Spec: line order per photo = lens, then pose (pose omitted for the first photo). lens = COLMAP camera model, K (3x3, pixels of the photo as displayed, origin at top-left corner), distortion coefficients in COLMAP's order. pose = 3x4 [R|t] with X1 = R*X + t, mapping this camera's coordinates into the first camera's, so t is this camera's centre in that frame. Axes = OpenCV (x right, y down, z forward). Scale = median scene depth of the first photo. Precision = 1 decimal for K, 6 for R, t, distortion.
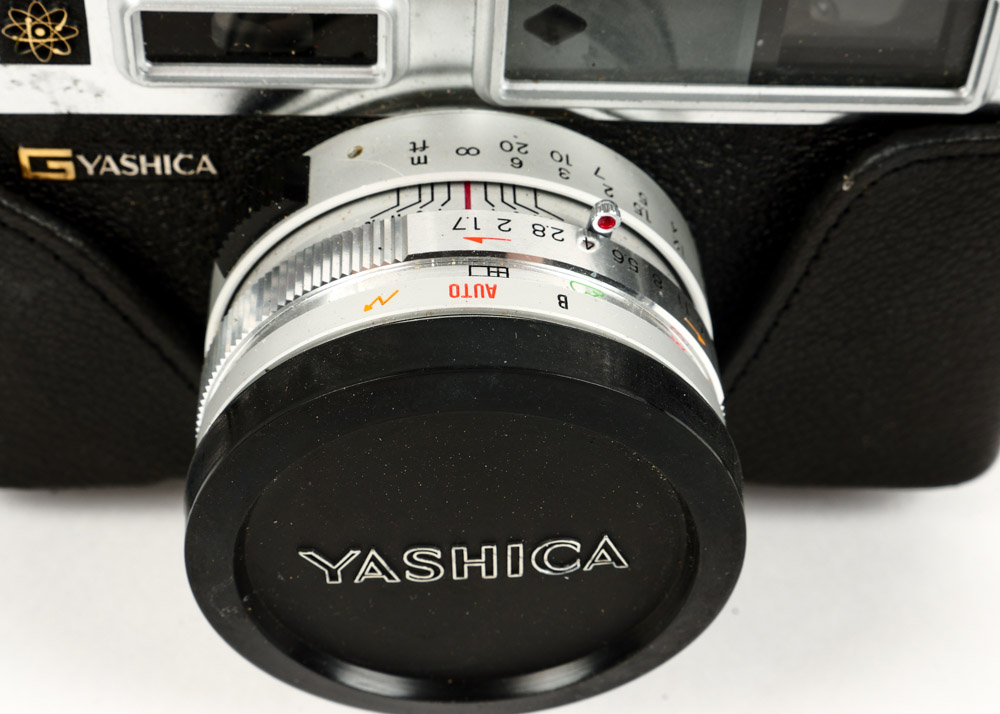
lens RADIAL K [[2120.1, 0, 500.0], [0, 2120.1, 357.0], [0, 0, 1]] dist [0.016504, 0.324119]
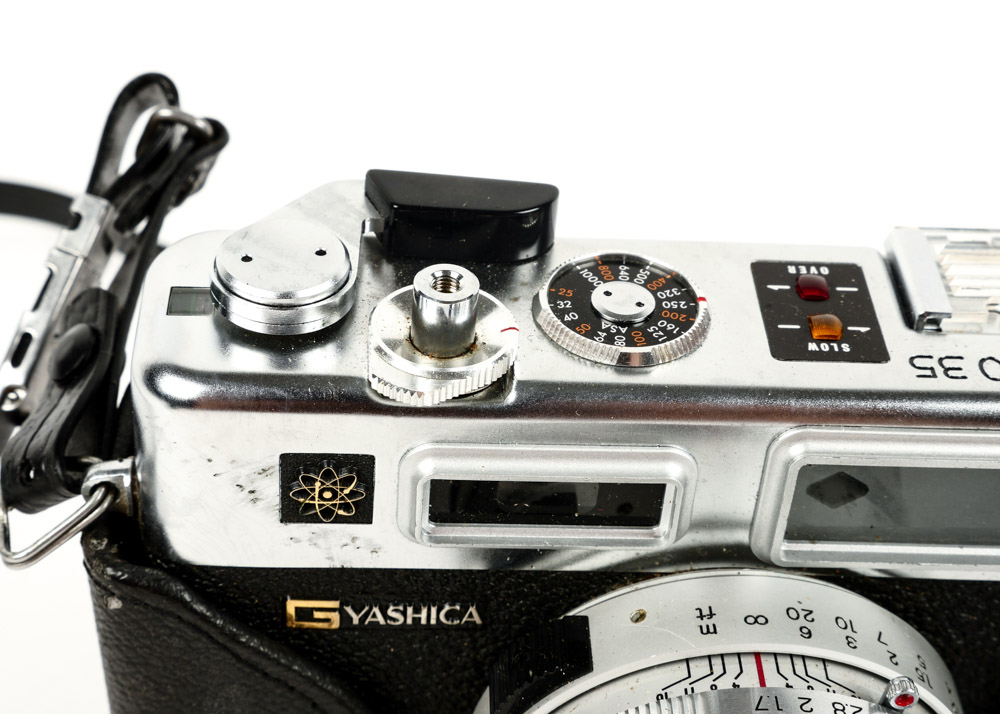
lens RADIAL K [[2120.1, 0, 500.0], [0, 2120.1, 357.0], [0, 0, 1]] dist [0.016504, 0.324119]
pose [[0.999782, 0.012567, 0.016692, -0.148572], [-0.010692, 0.994094, -0.107994, -0.107474], [-0.017951, 0.107792, 0.994011, 0.001766]]
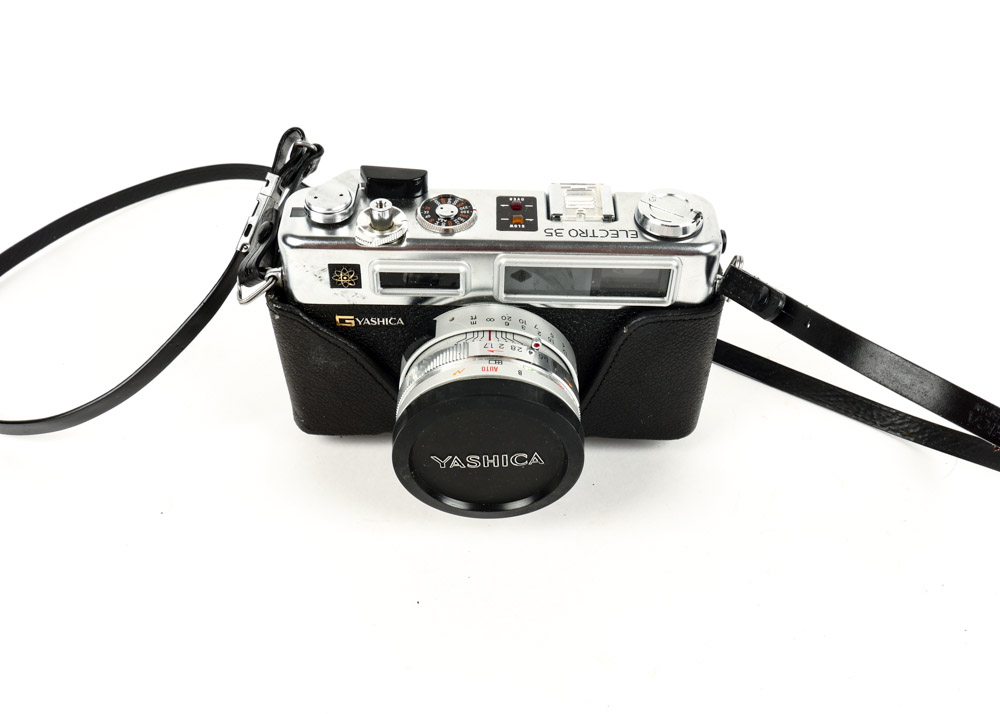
lens RADIAL K [[1195.2, 0, 500.0], [0, 1195.2, 357.0], [0, 0, 1]] dist [-0.018949, -0.004625]
pose [[0.998983, 0.009158, -0.044143, 0.068827], [-0.009789, 0.999853, -0.014102, -0.022260], [0.044008, 0.014520, 0.998926, -0.617469]]
